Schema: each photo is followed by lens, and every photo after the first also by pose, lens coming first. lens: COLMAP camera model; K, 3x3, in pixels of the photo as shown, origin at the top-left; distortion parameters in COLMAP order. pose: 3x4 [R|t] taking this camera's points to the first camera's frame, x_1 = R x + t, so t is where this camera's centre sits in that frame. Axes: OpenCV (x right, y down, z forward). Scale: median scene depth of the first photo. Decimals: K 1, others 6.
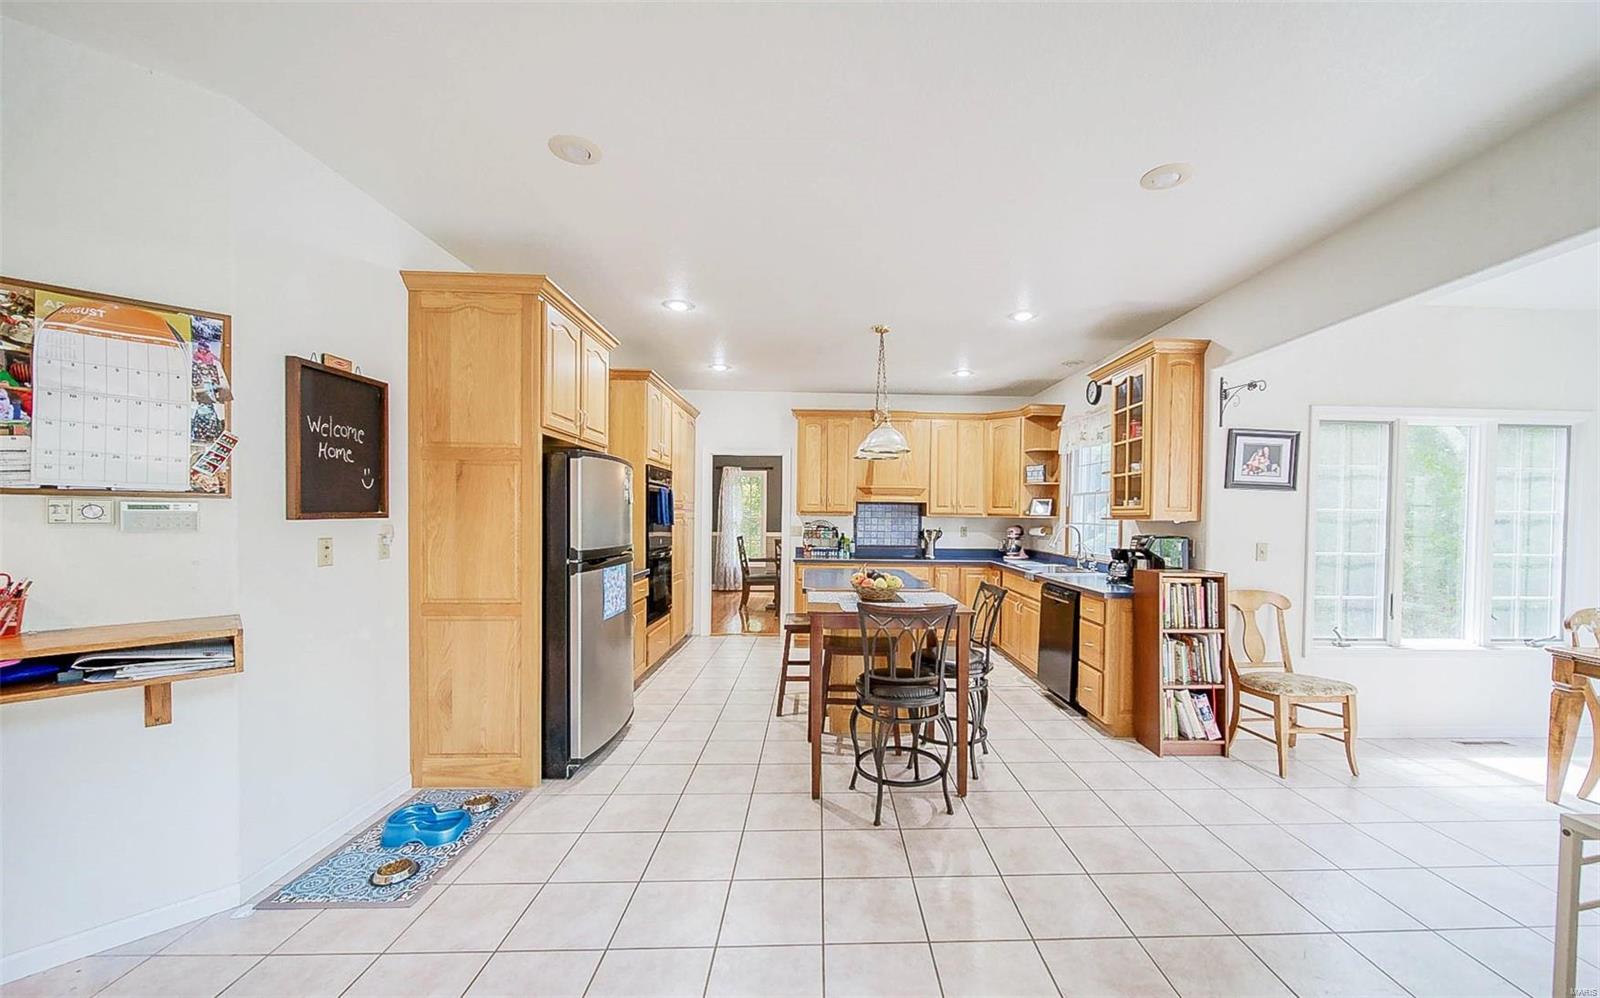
lens RADIAL K [[582.3, 0, 842.0], [0, 582.3, 523.0], [0, 0, 1]] dist [-0.001373, 0.000000]
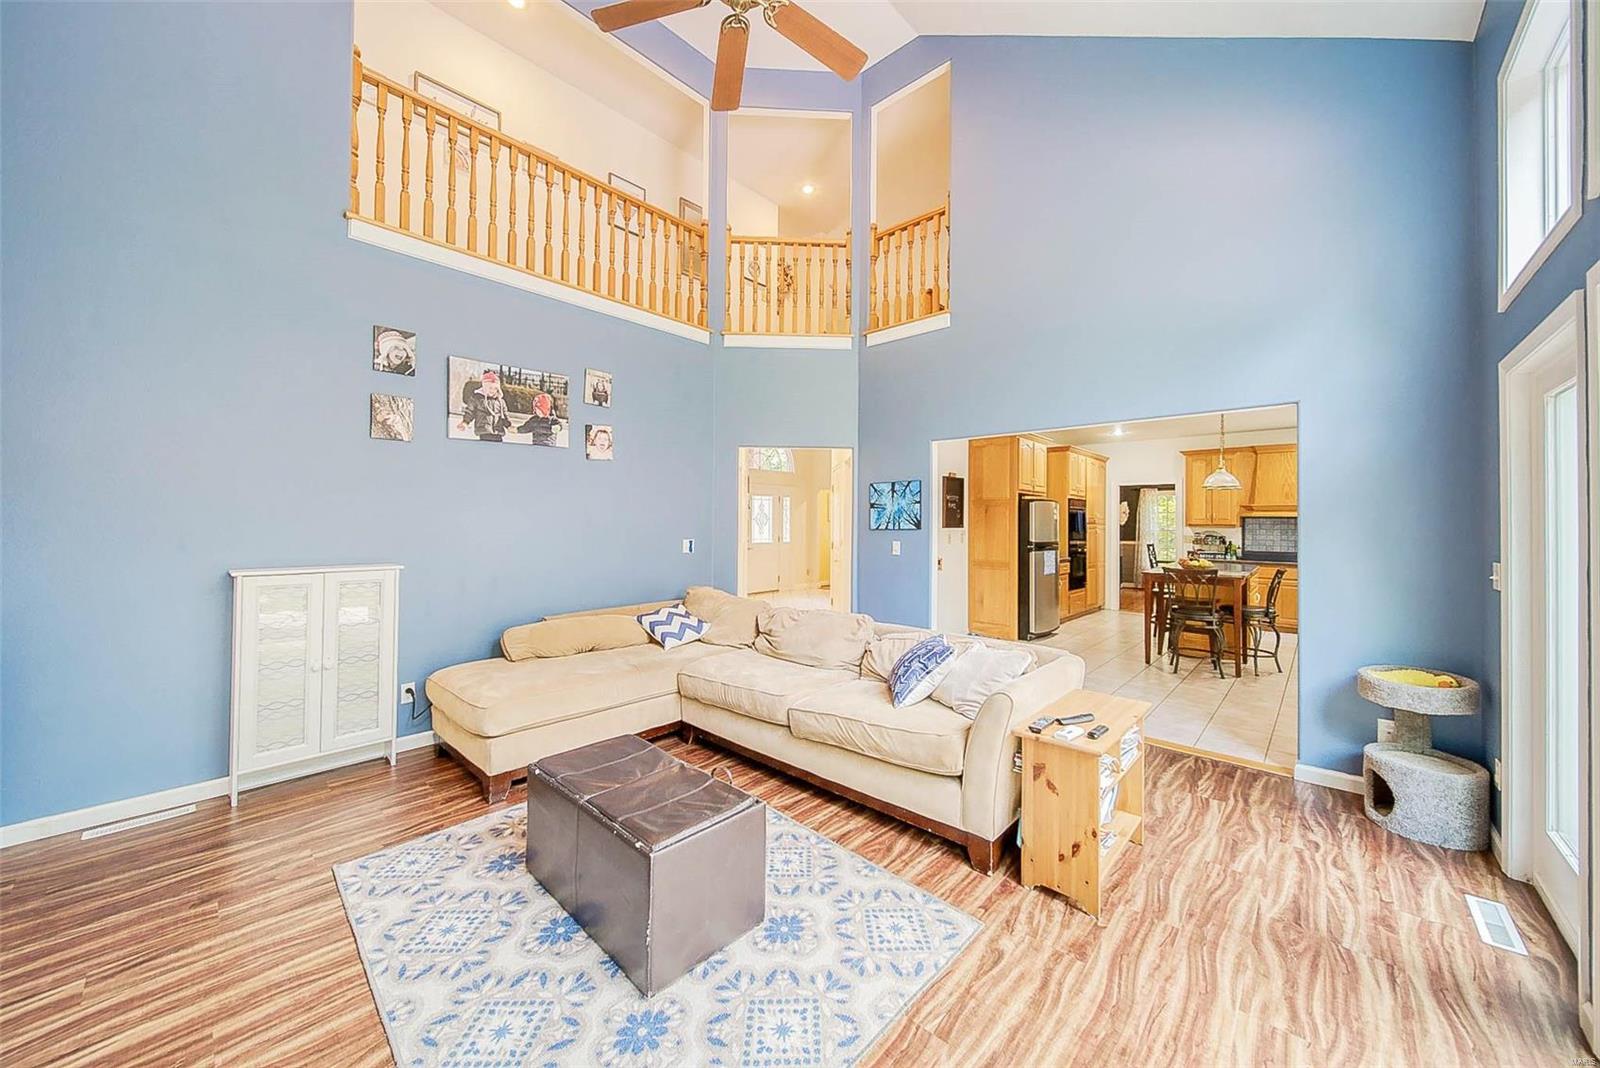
lens RADIAL K [[567.9, 0, 800.7], [0, 567.9, 519.1], [0, 0, 1]] dist [0.000267, 0.000009]
pose [[0.700456, -0.012904, -0.713579, 0.305583], [-0.009737, 0.999571, -0.027633, 0.016436], [0.713629, 0.026304, 0.700029, -0.741178]]
